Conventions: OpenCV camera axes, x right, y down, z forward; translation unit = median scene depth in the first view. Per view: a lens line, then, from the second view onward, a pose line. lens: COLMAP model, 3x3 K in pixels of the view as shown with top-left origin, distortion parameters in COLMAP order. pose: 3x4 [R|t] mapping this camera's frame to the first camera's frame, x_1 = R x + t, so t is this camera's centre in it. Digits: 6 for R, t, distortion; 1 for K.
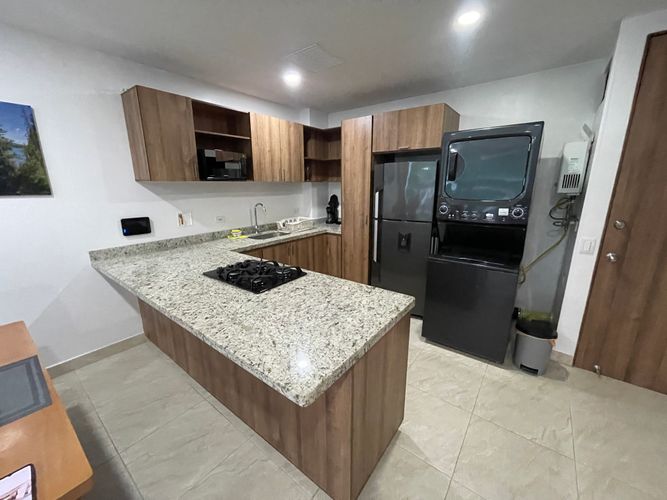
lens RADIAL K [[270.4, 0, 327.8], [0, 270.4, 249.6], [0, 0, 1]] dist [-0.001937, -0.000393]
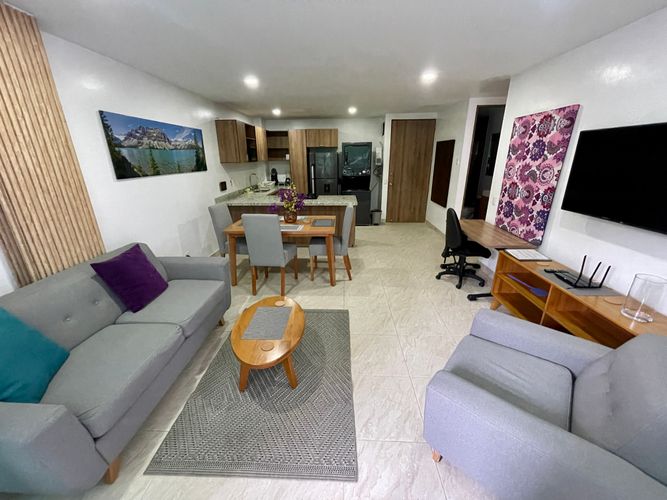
lens RADIAL K [[270.4, 0, 327.8], [0, 270.4, 249.6], [0, 0, 1]] dist [-0.001937, -0.000393]
pose [[0.824340, -0.187225, 0.534237, -1.249499], [0.137698, 0.981697, 0.131567, 0.221870], [-0.549092, -0.034892, 0.835033, -1.133119]]
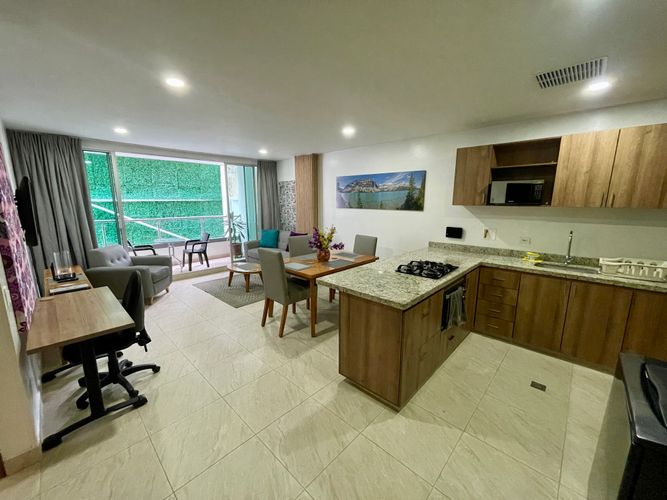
lens RADIAL K [[270.4, 0, 327.8], [0, 270.4, 249.6], [0, 0, 1]] dist [-0.001937, -0.000393]
pose [[-0.110824, 0.185825, -0.976313, 0.951619], [-0.232824, 0.950173, 0.207278, -0.149943], [0.966184, 0.250280, -0.062037, 0.413431]]
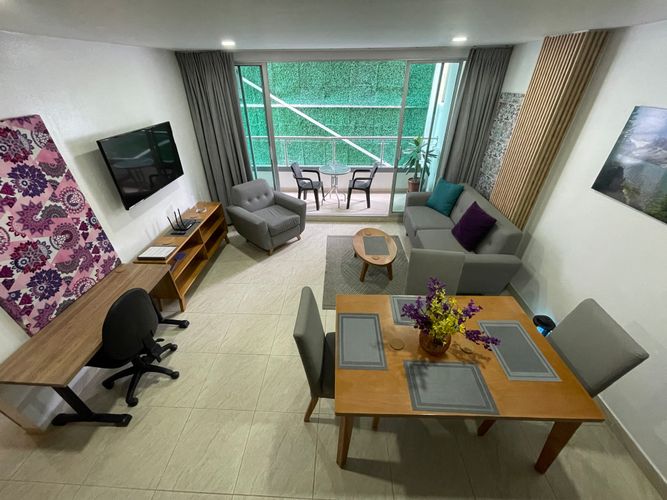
lens RADIAL K [[270.4, 0, 327.8], [0, 270.4, 249.6], [0, 0, 1]] dist [-0.001937, -0.000393]
pose [[-0.819984, 0.326220, -0.470326, -0.063237], [-0.117761, 0.707968, 0.696358, -0.420024], [0.560141, 0.626388, -0.542106, 0.383723]]
